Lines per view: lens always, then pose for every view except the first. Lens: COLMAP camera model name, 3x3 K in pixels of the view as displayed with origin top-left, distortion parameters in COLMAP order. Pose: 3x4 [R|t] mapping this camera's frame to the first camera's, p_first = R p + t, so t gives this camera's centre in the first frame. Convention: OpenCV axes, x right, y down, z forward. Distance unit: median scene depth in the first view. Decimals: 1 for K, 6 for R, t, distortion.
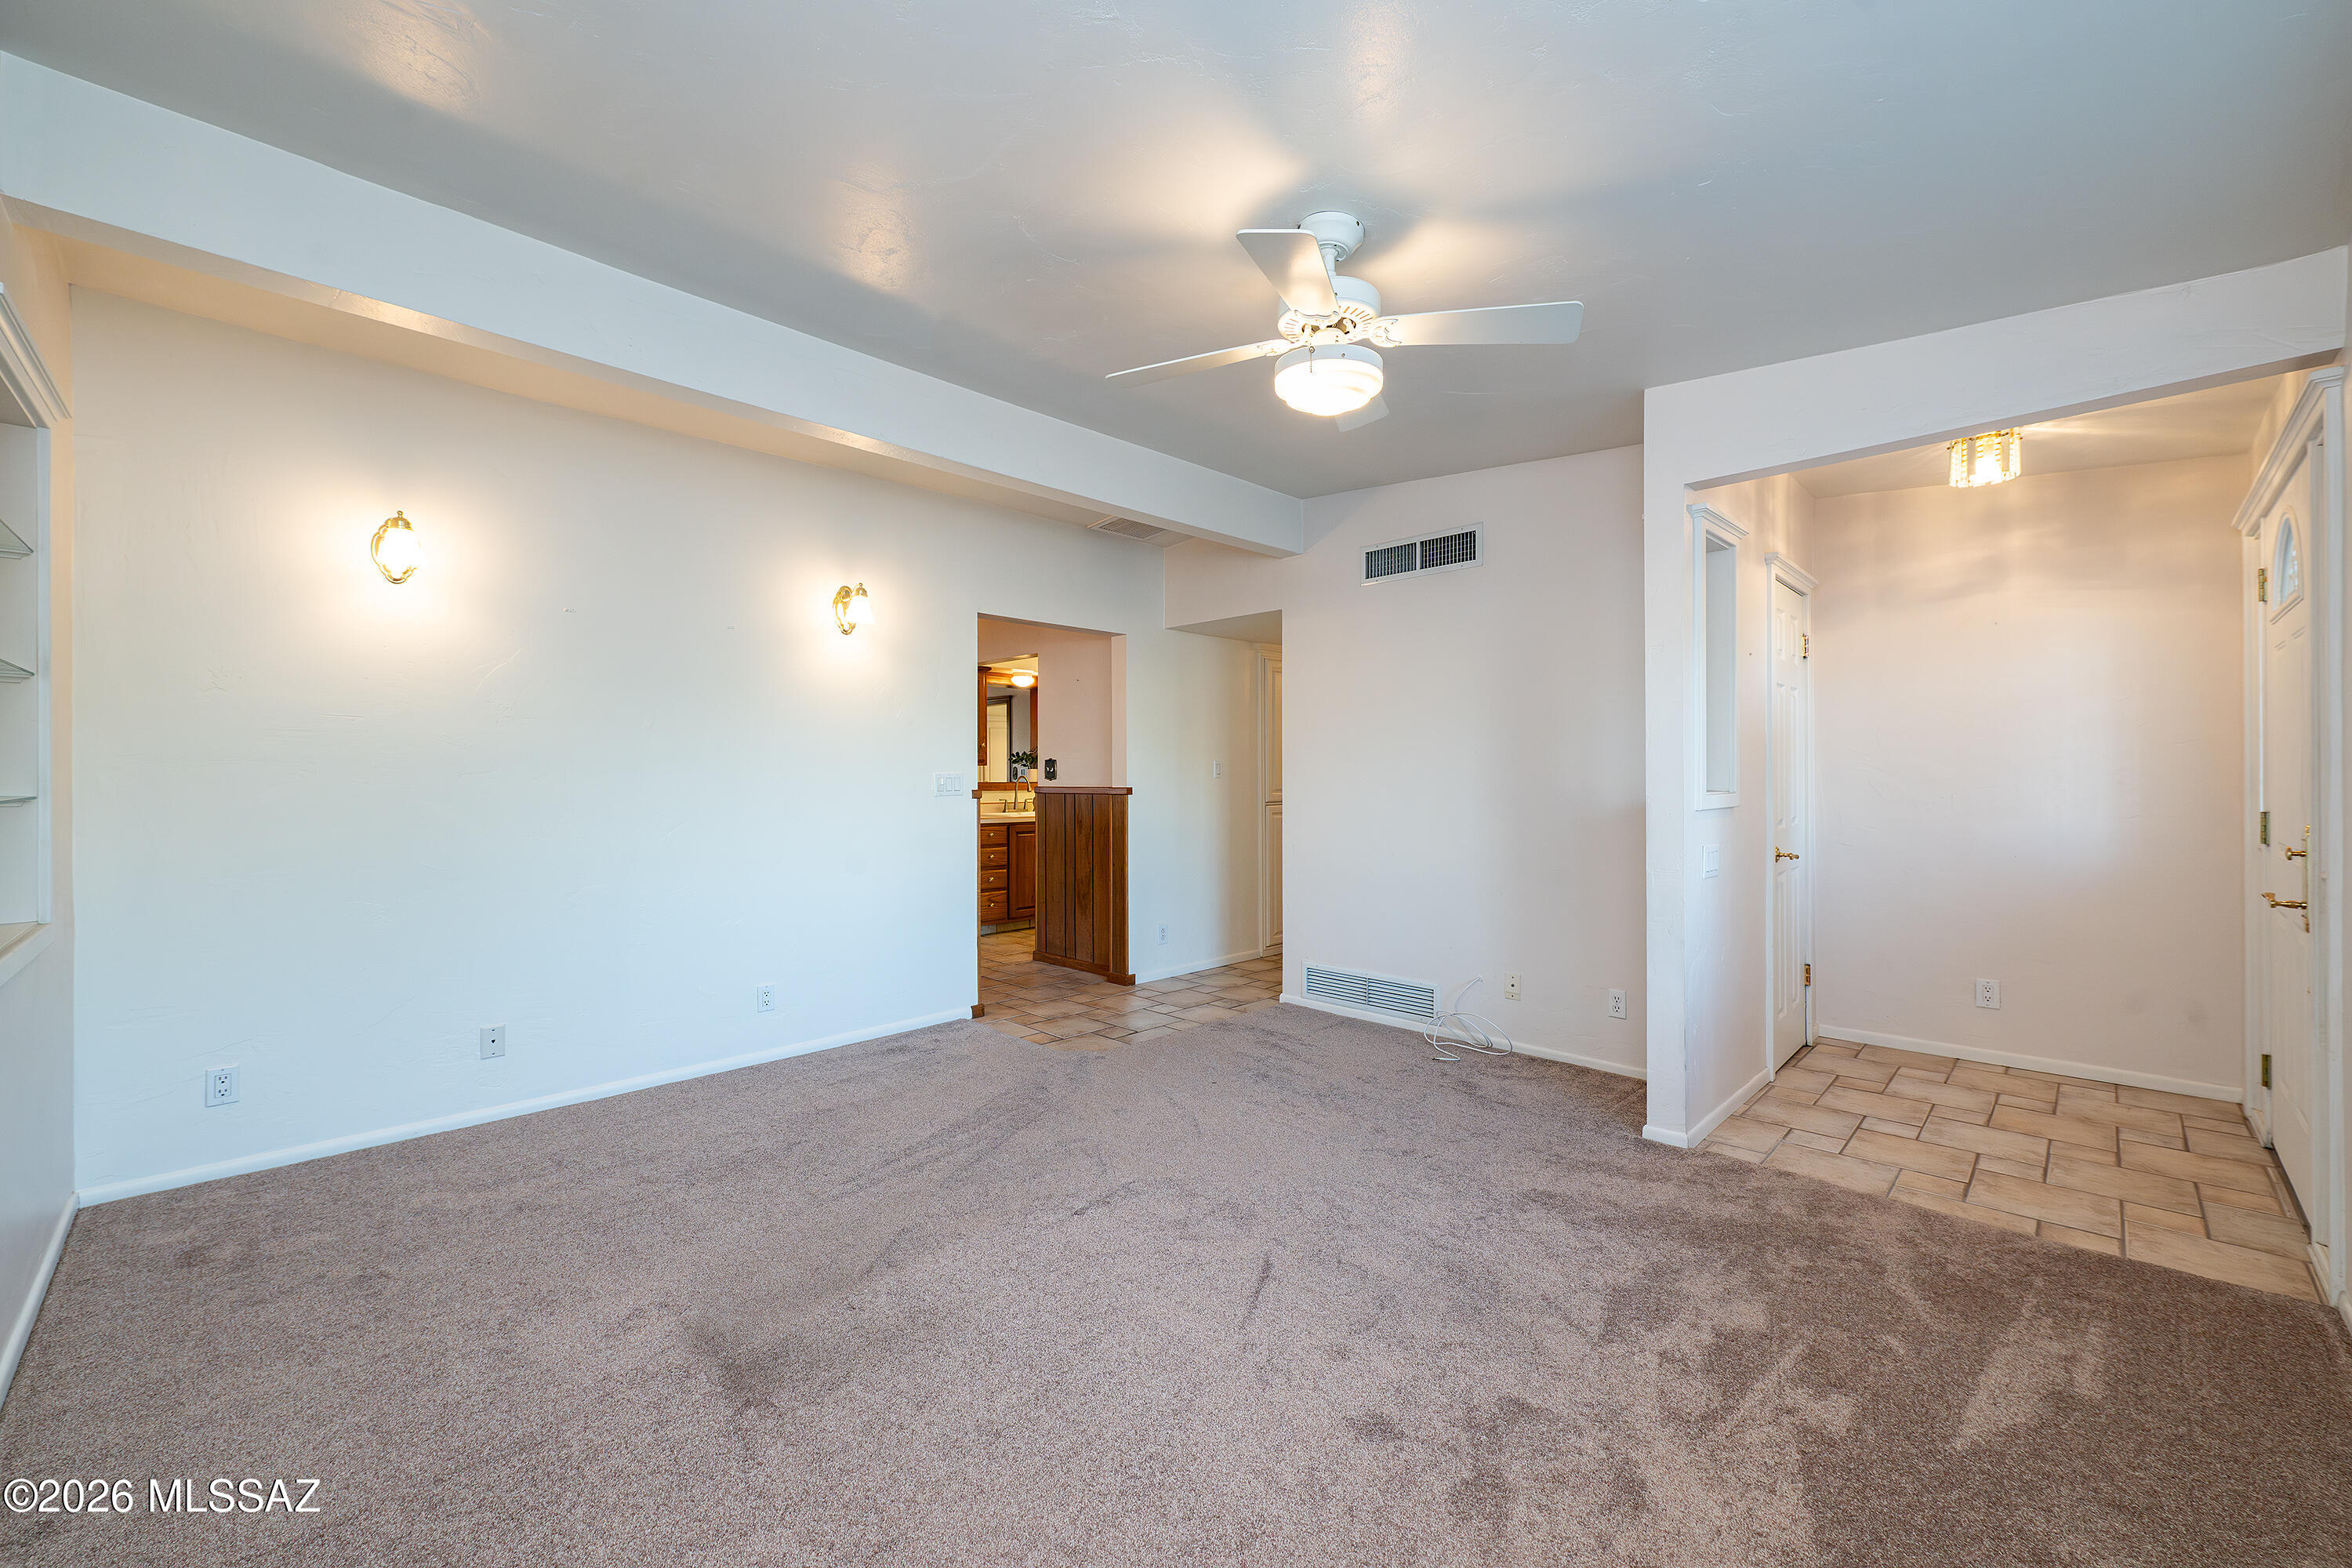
lens RADIAL K [[922.2, 0, 1184.6], [0, 922.2, 779.8], [0, 0, 1]] dist [0.005488, 0.000100]
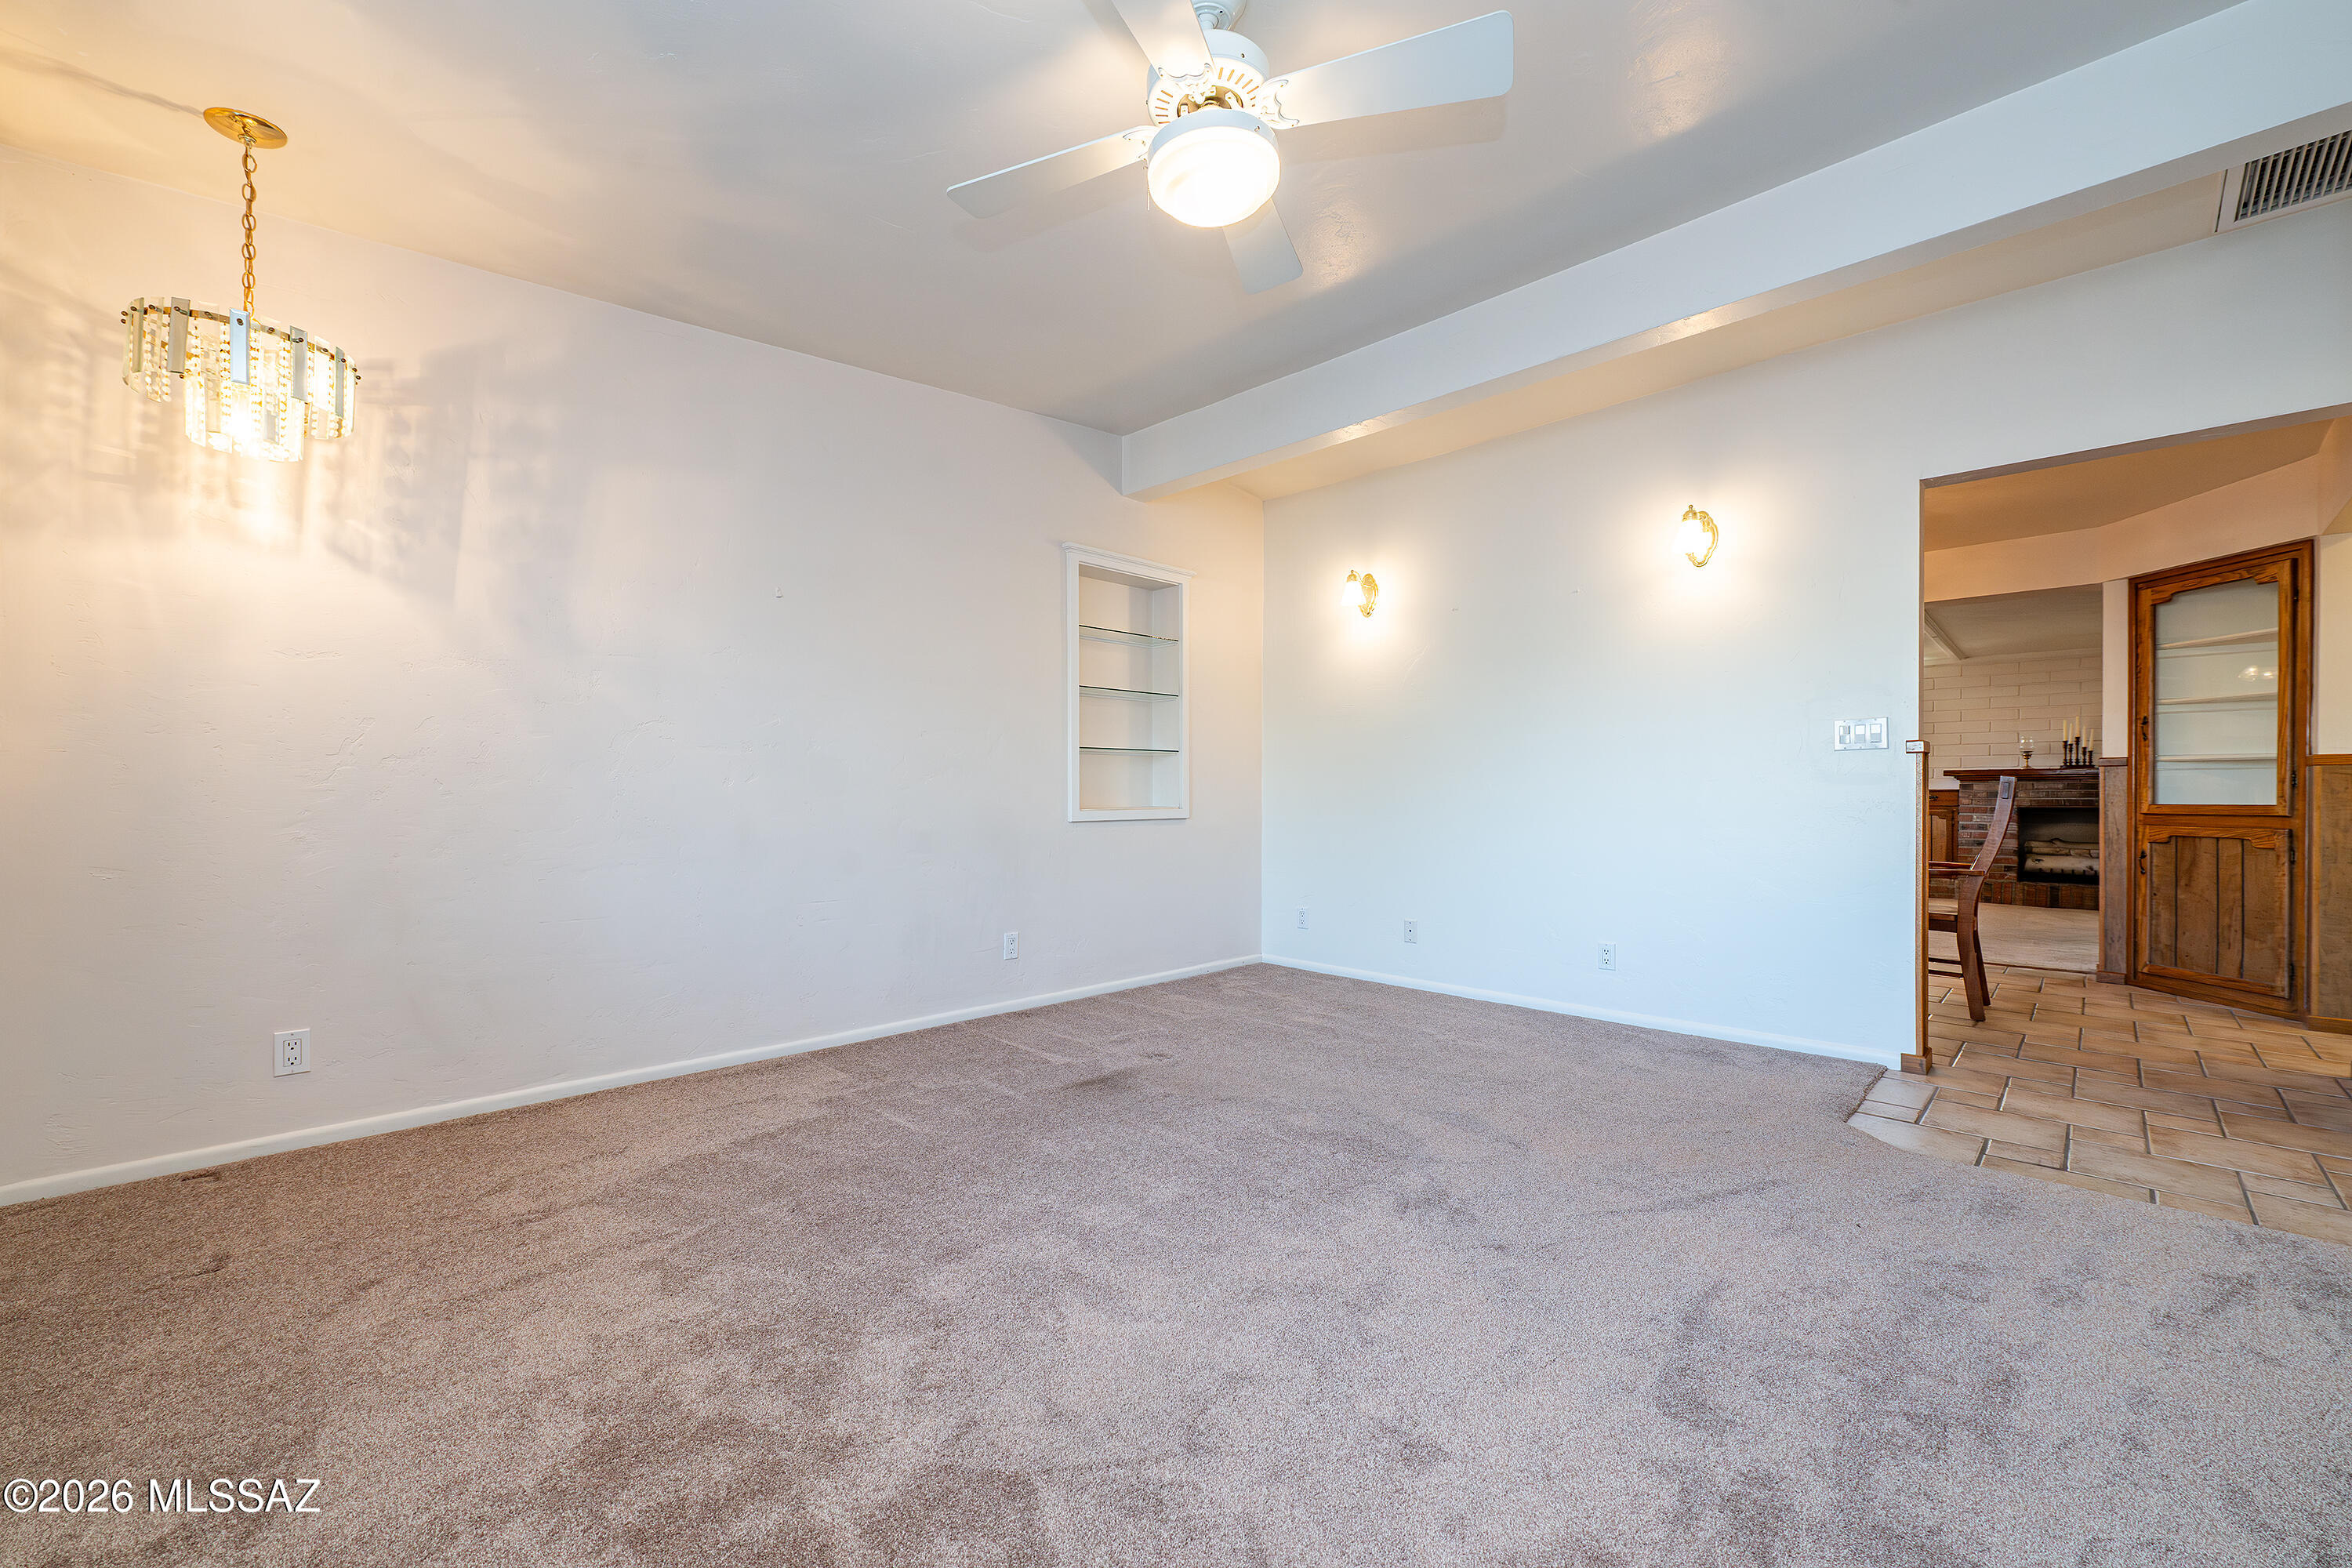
lens RADIAL K [[922.2, 0, 1185.3], [0, 922.2, 788.8], [0, 0, 1]] dist [0.005488, 0.000100]
pose [[0.014703, -0.004318, -0.999883, 0.580936], [-0.006381, 0.999970, -0.004412, 0.071554], [0.999872, 0.006445, 0.014675, 0.590330]]
